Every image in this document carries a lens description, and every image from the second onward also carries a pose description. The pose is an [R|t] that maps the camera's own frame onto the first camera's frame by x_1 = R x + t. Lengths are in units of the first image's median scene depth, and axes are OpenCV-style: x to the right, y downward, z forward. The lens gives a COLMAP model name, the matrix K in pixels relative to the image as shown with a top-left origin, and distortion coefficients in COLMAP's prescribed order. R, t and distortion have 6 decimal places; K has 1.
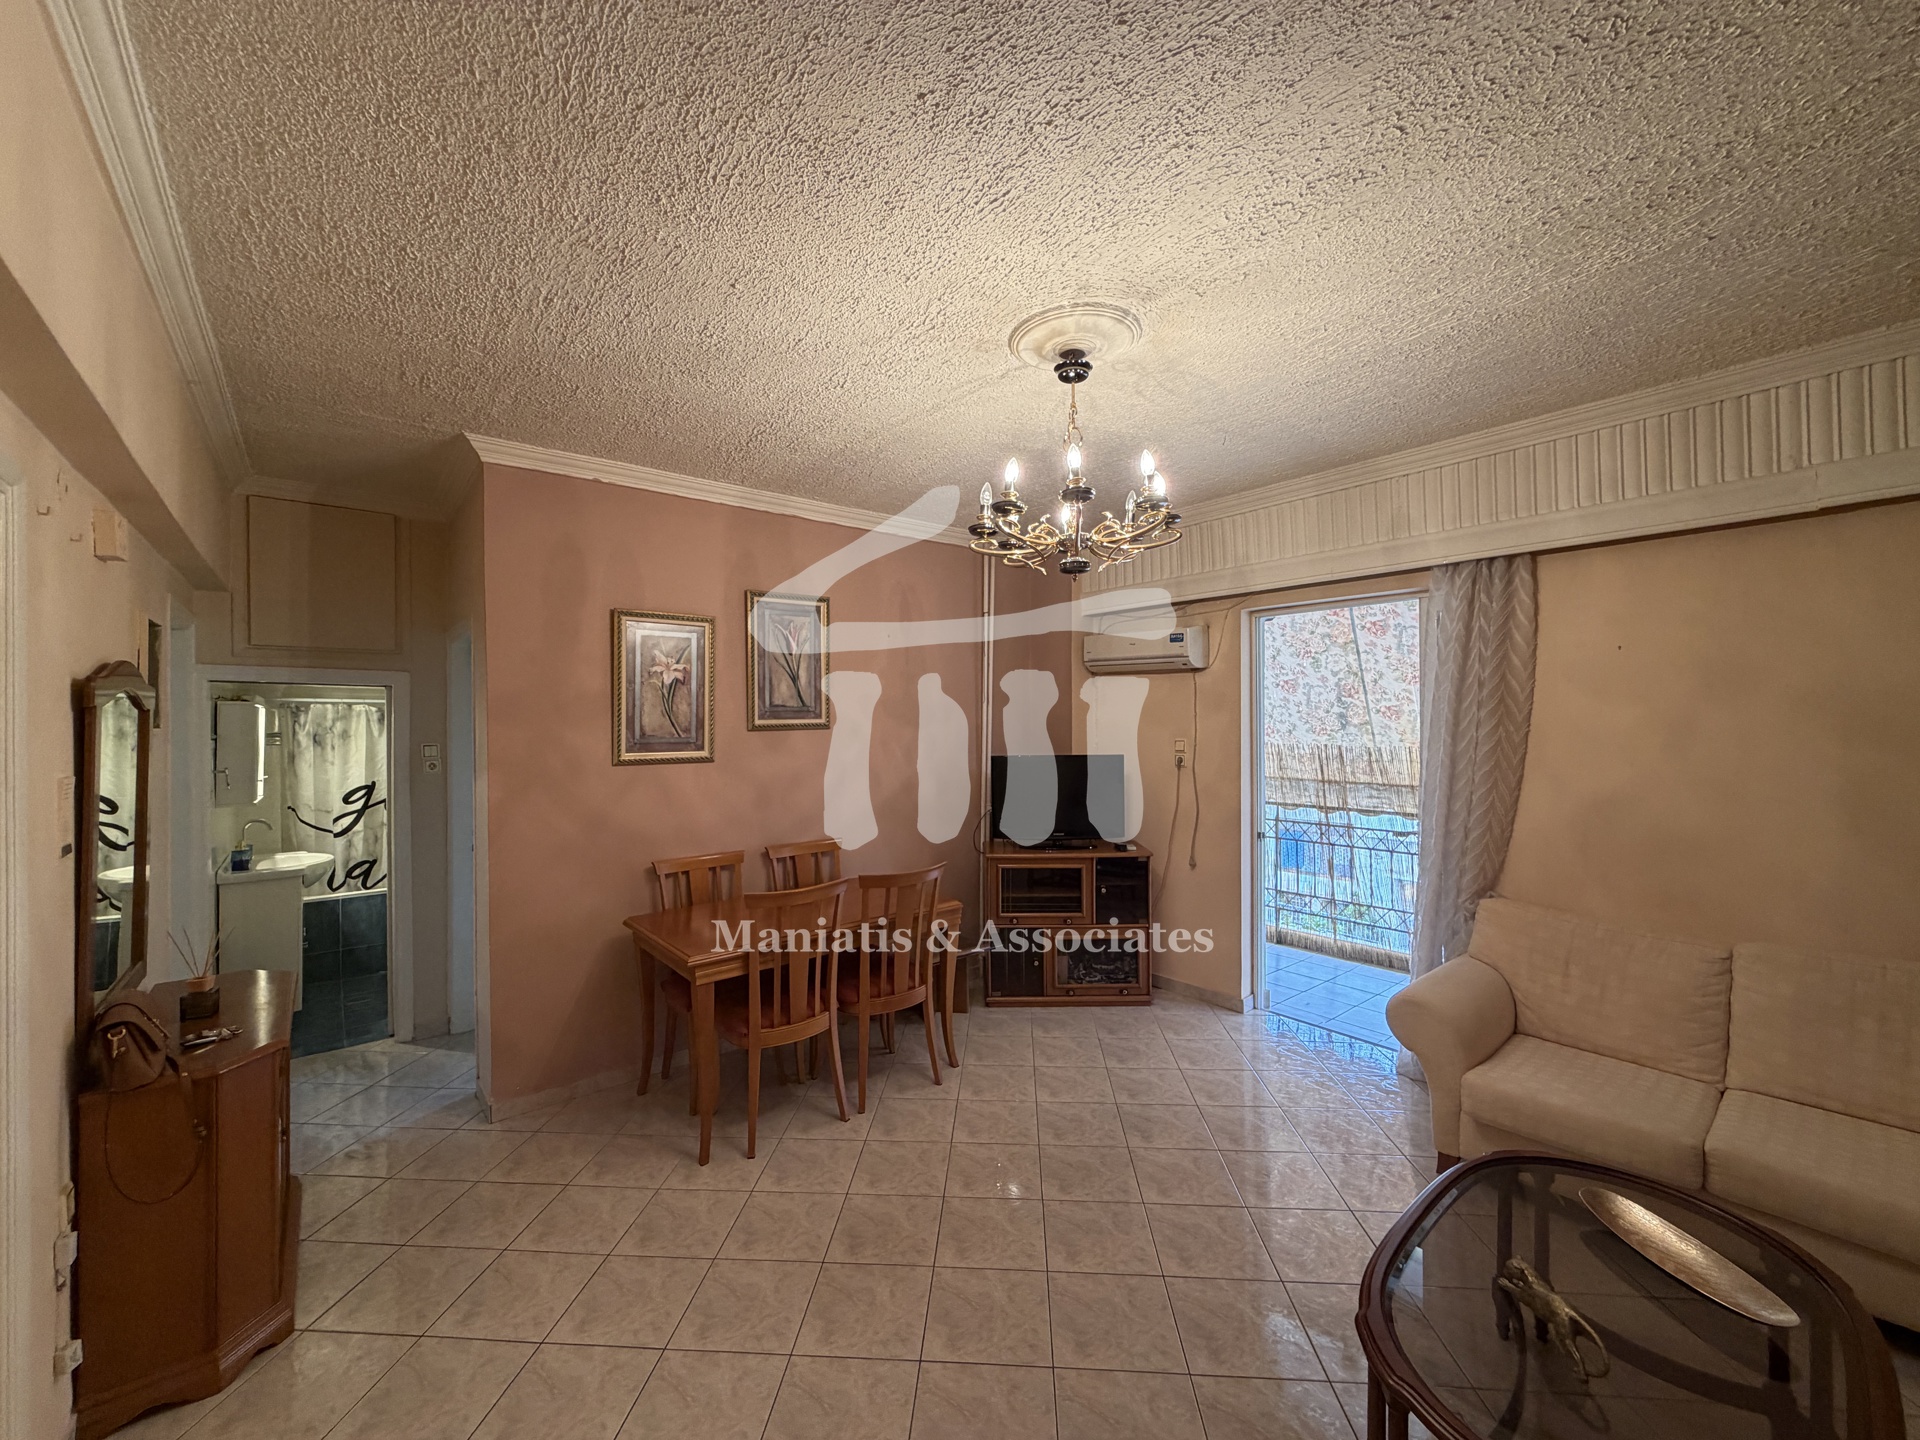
lens RADIAL K [[762.0, 0, 954.3], [0, 762.0, 720.4], [0, 0, 1]] dist [-0.000327, -0.000084]
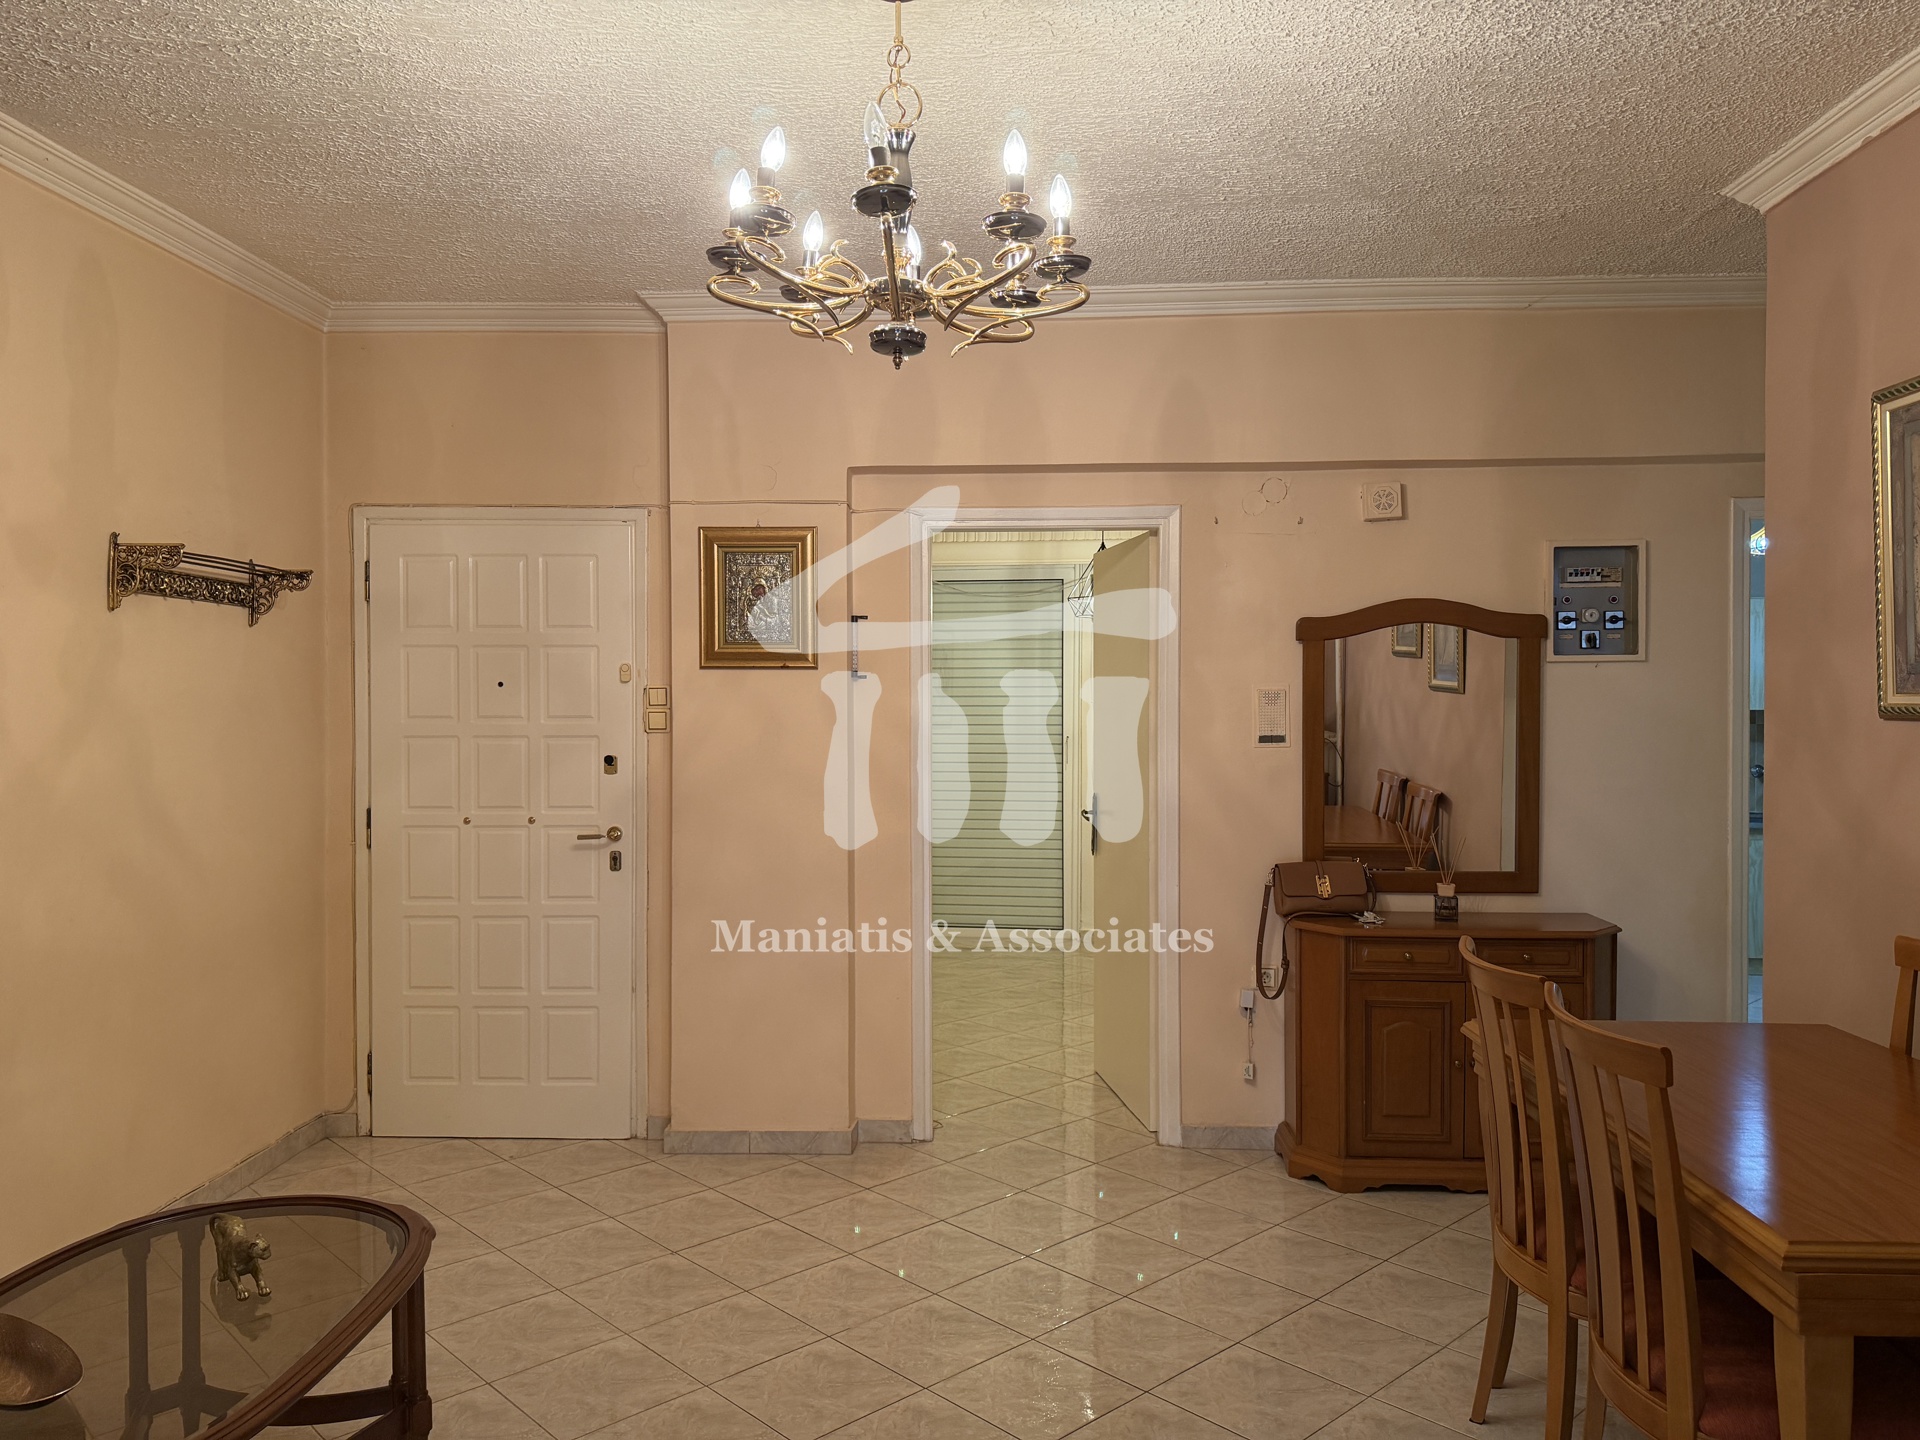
lens RADIAL K [[1346.2, 0, 935.1], [0, 1346.2, 702.6], [0, 0, 1]] dist [0.064032, -0.079904]
pose [[-0.667632, 0.010087, -0.744423, 0.596489], [0.007180, 0.999949, 0.007110, 0.039097], [0.744457, -0.000599, -0.667670, 1.122714]]
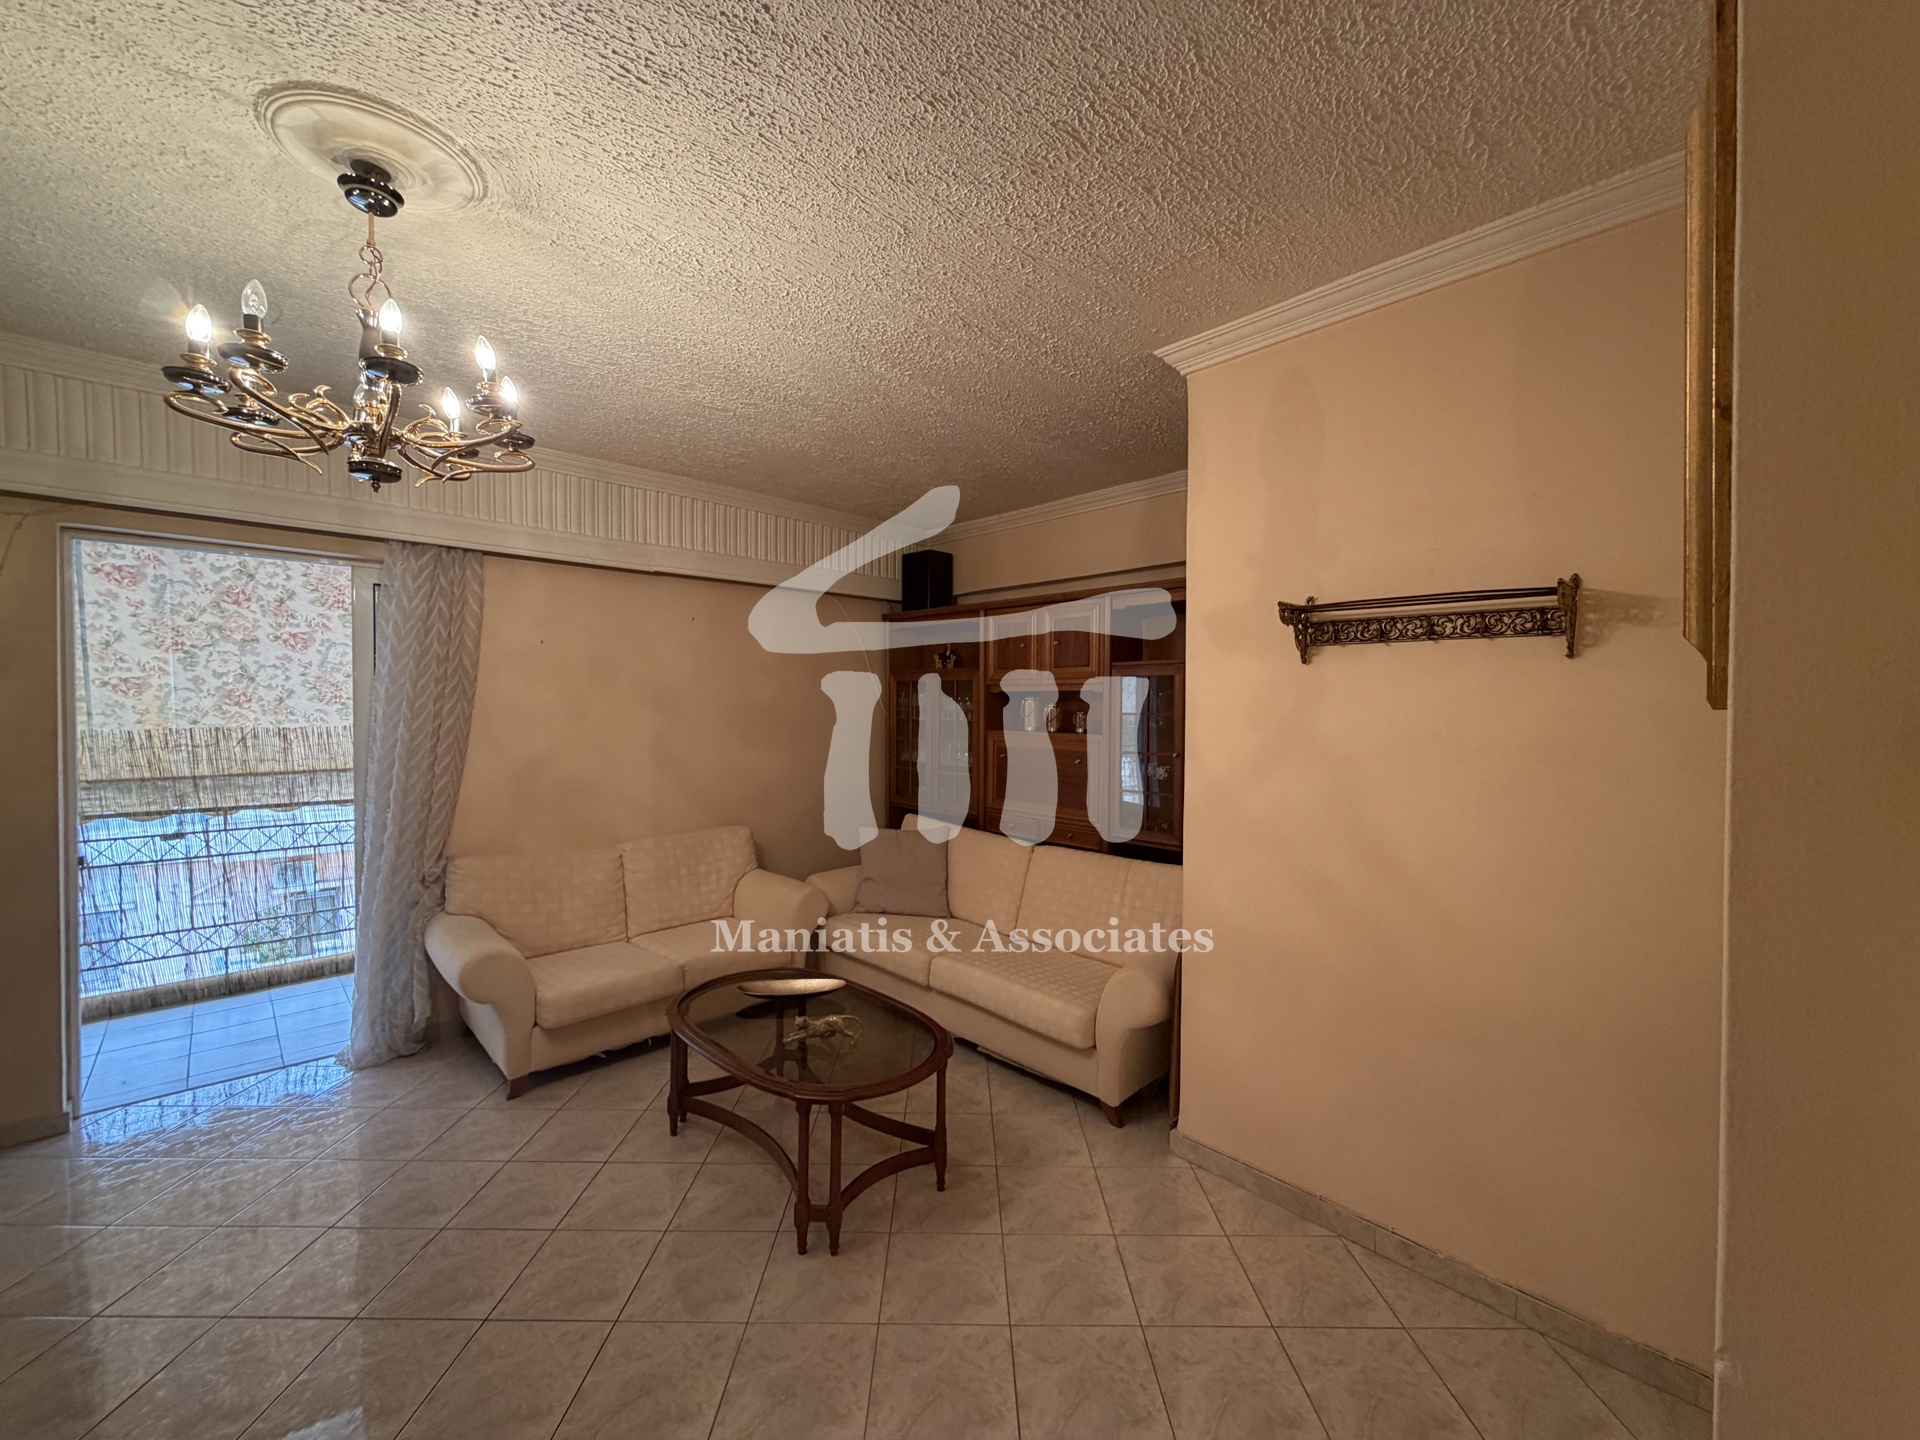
lens RADIAL K [[762.0, 0, 954.3], [0, 762.0, 719.3], [0, 0, 1]] dist [-0.000327, -0.000084]
pose [[-0.073752, -0.011806, 0.997207, -0.407532], [-0.006344, 0.999915, 0.011368, 0.014731], [-0.997256, -0.005487, -0.073821, 0.340870]]
